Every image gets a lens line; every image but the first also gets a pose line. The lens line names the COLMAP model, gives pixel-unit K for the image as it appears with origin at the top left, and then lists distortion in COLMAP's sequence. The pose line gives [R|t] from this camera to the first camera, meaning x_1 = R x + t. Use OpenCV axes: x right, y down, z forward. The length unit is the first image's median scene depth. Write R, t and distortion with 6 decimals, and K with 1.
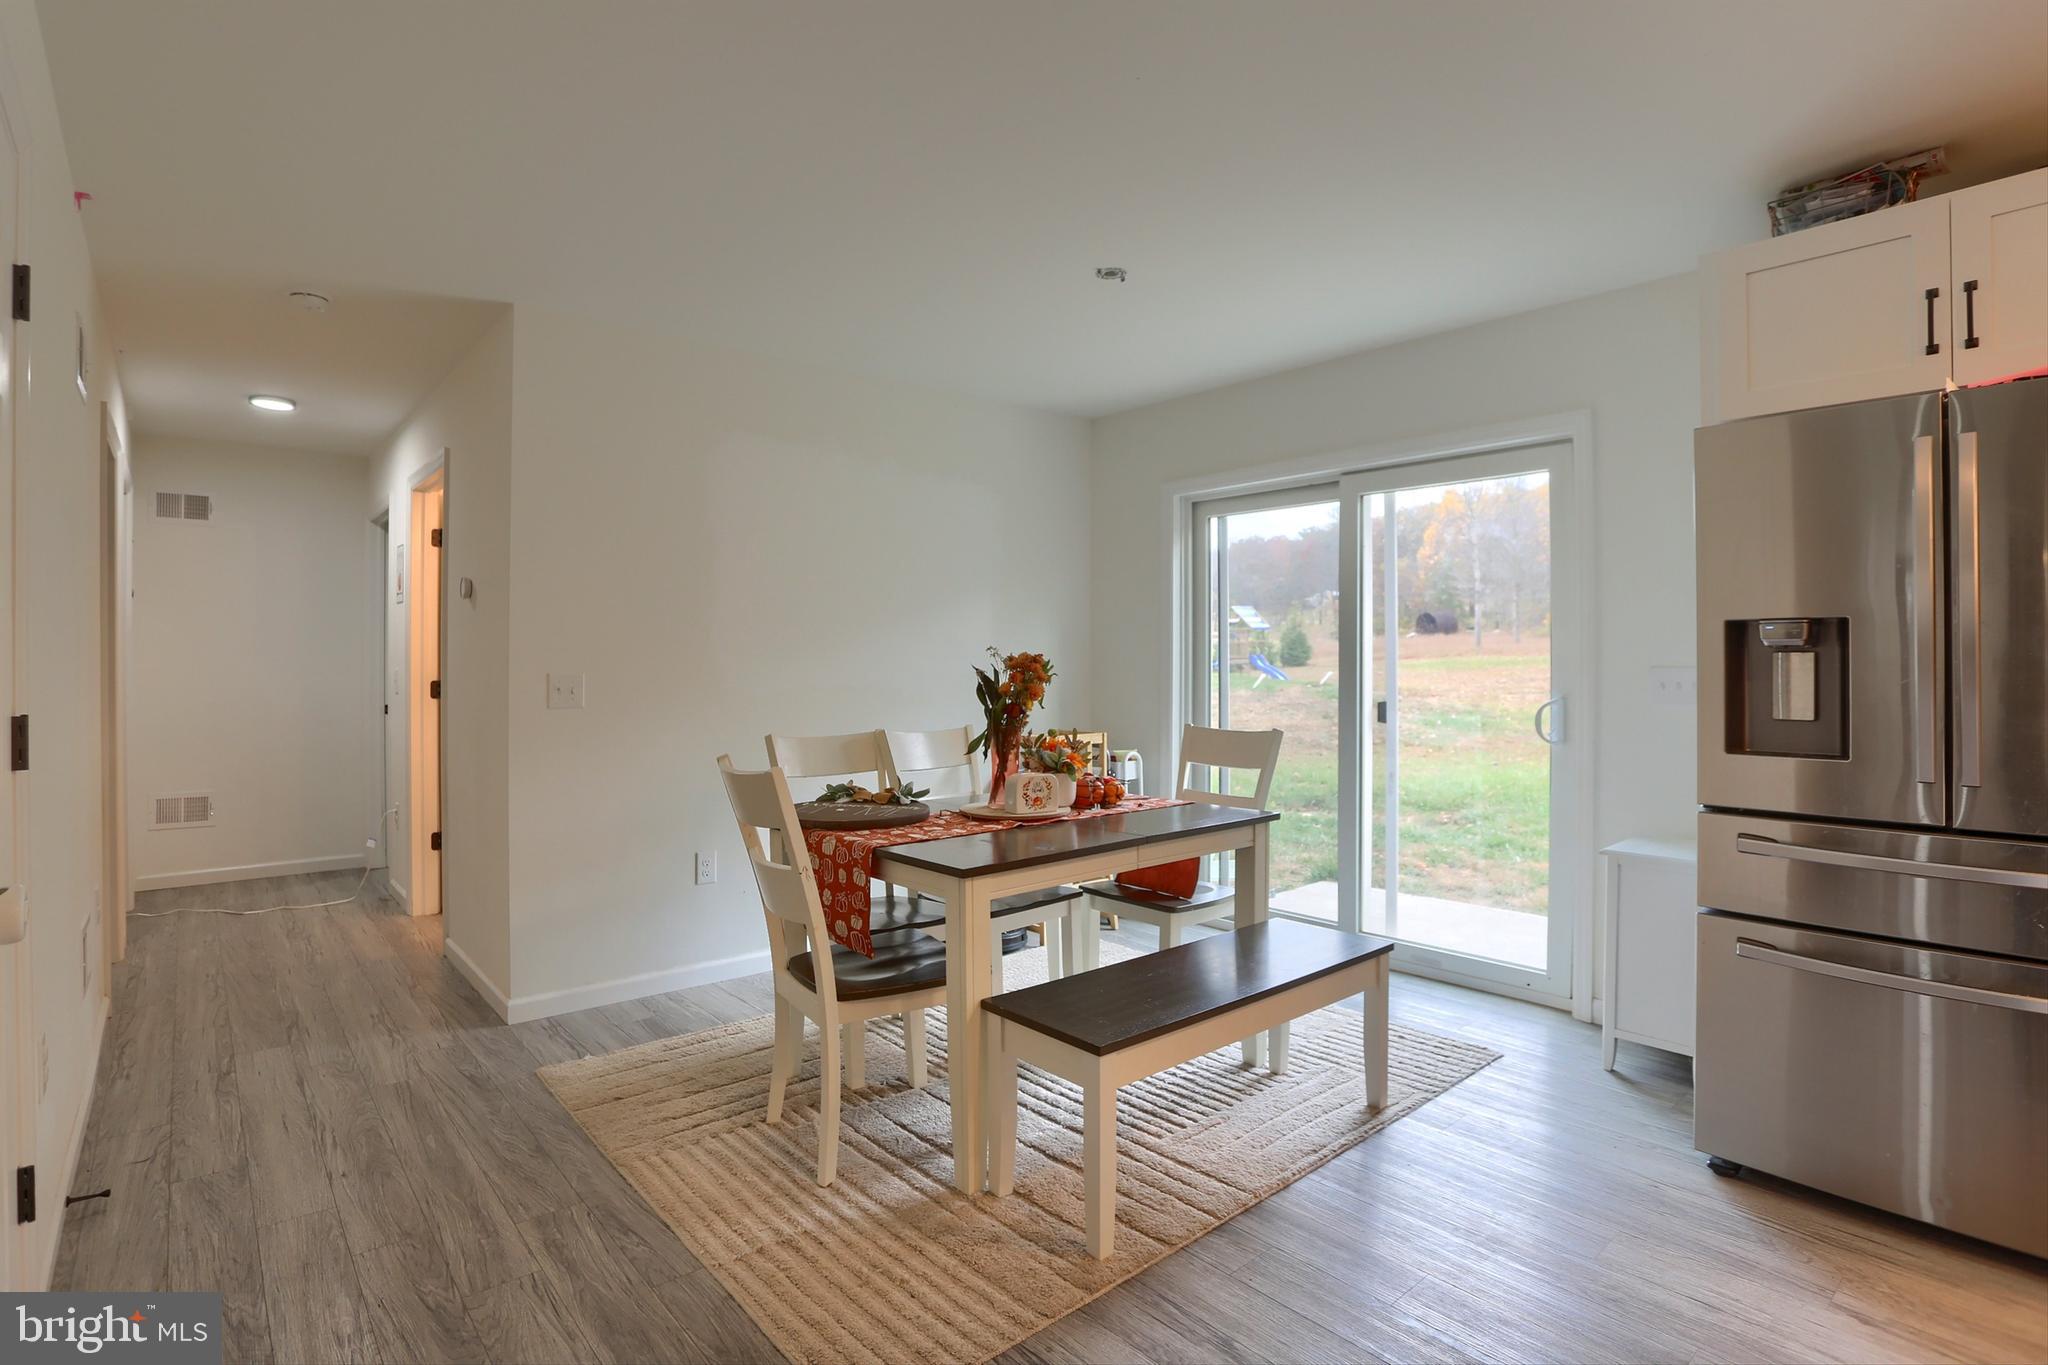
lens RADIAL K [[1011.3, 0, 997.4], [0, 1011.3, 653.6], [0, 0, 1]] dist [-0.073153, 0.032830]
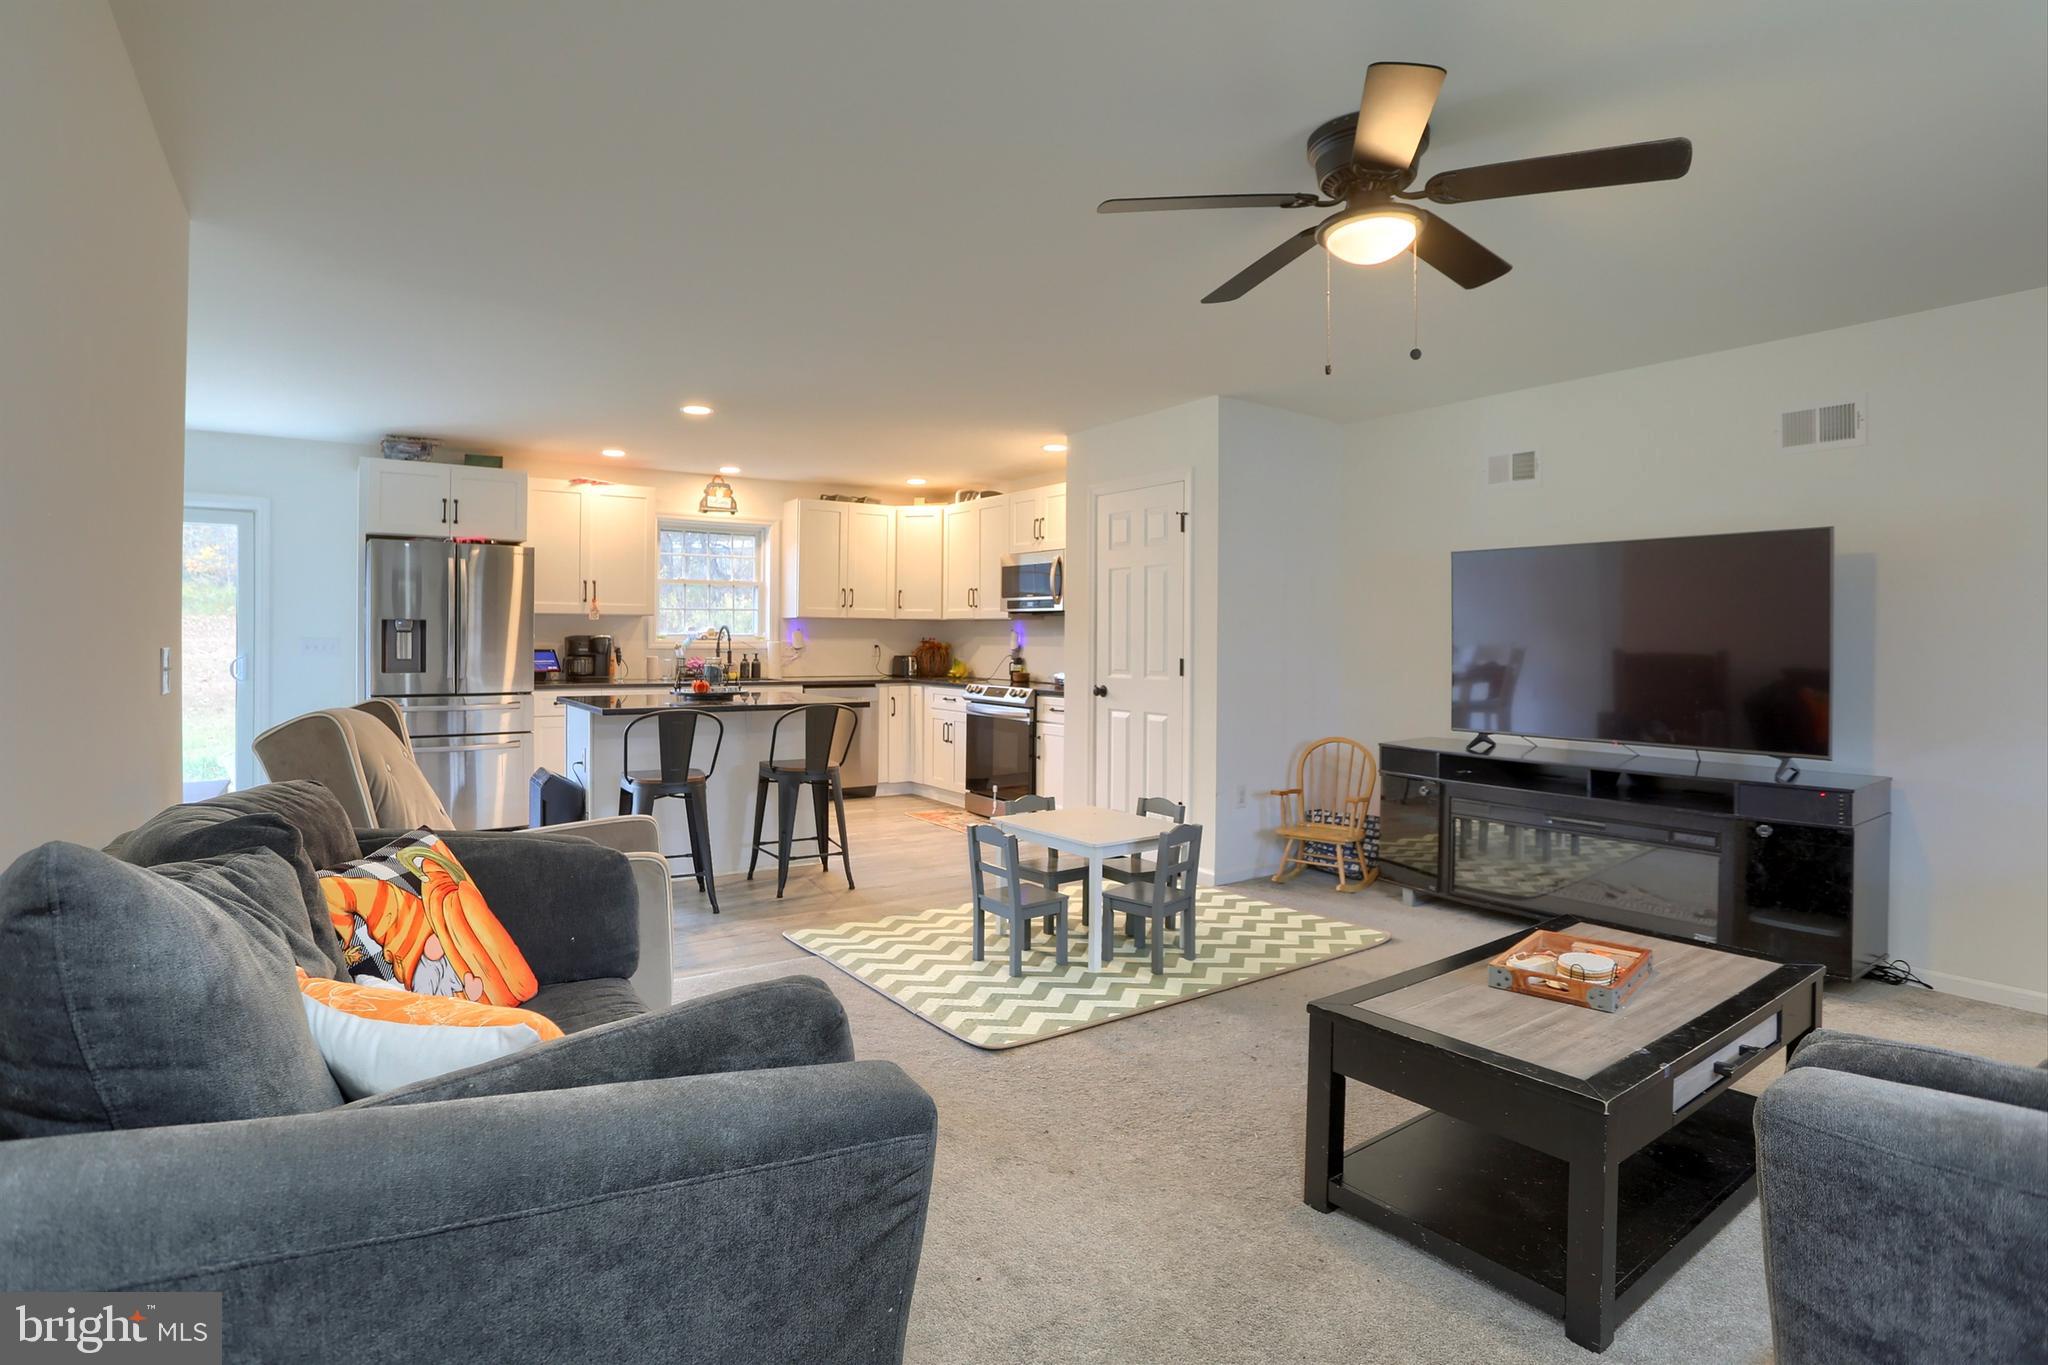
lens RADIAL K [[1029.8, 0, 978.5], [0, 1029.8, 641.7], [0, 0, 1]] dist [-0.080173, 0.038361]
pose [[0.130754, -0.002425, 0.991412, -1.372687], [-0.014666, 0.999883, 0.004380, -0.008951], [-0.991306, -0.015112, 0.130703, -0.713645]]
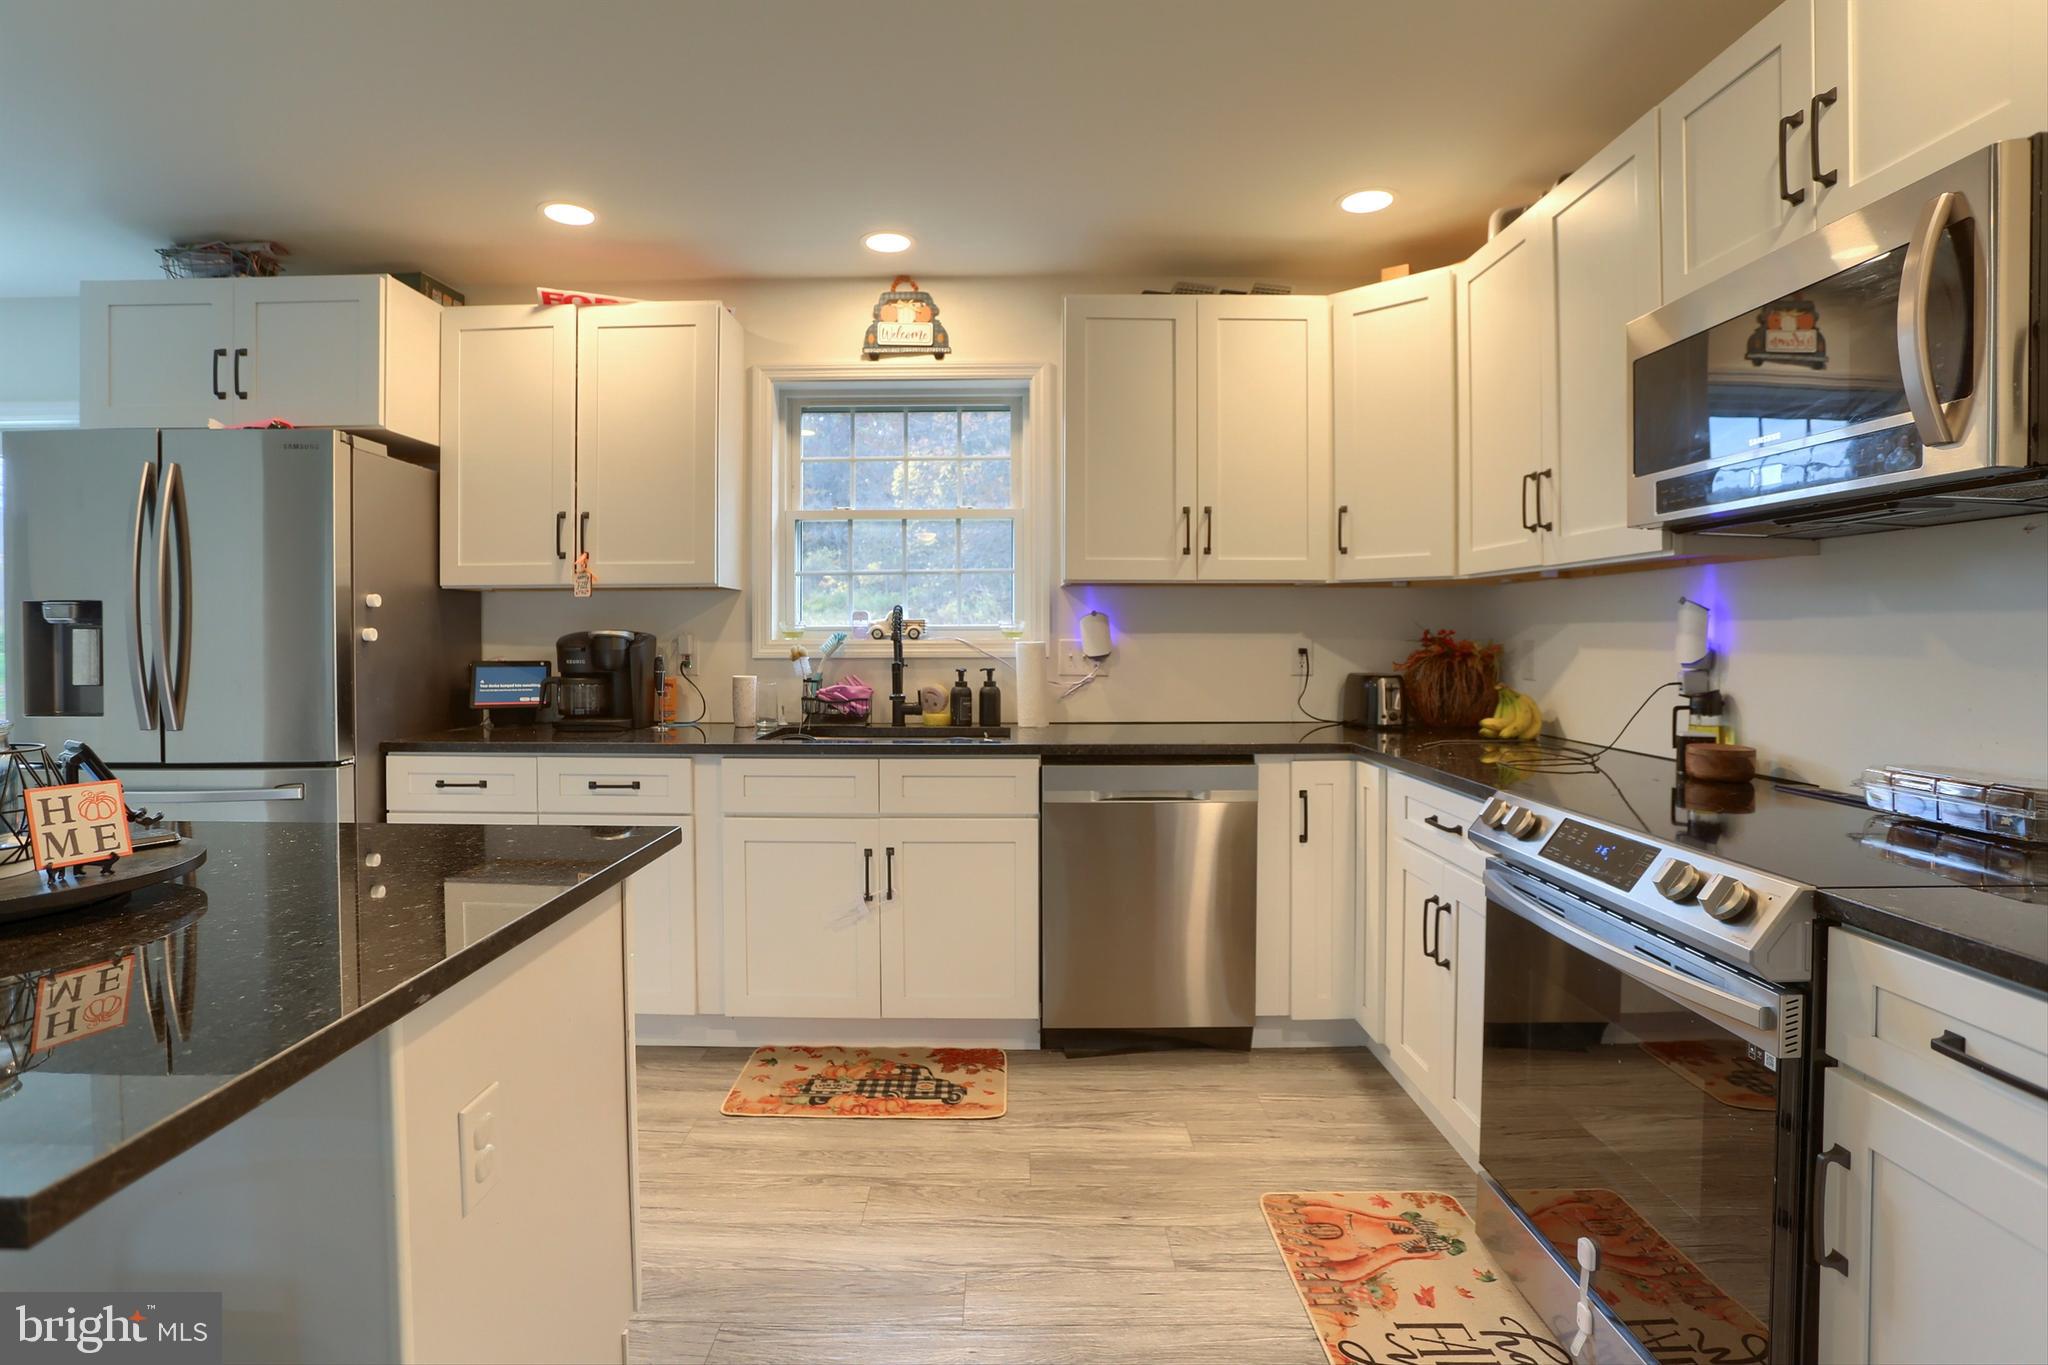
lens RADIAL K [[1010.0, 0, 998.2], [0, 1010.0, 643.9], [0, 0, 1]] dist [-0.071367, 0.033277]
pose [[0.658630, -0.008605, 0.752418, 0.556306], [-0.002922, 0.999898, 0.013993, -0.002353], [-0.752461, -0.011415, 0.658538, -0.535657]]
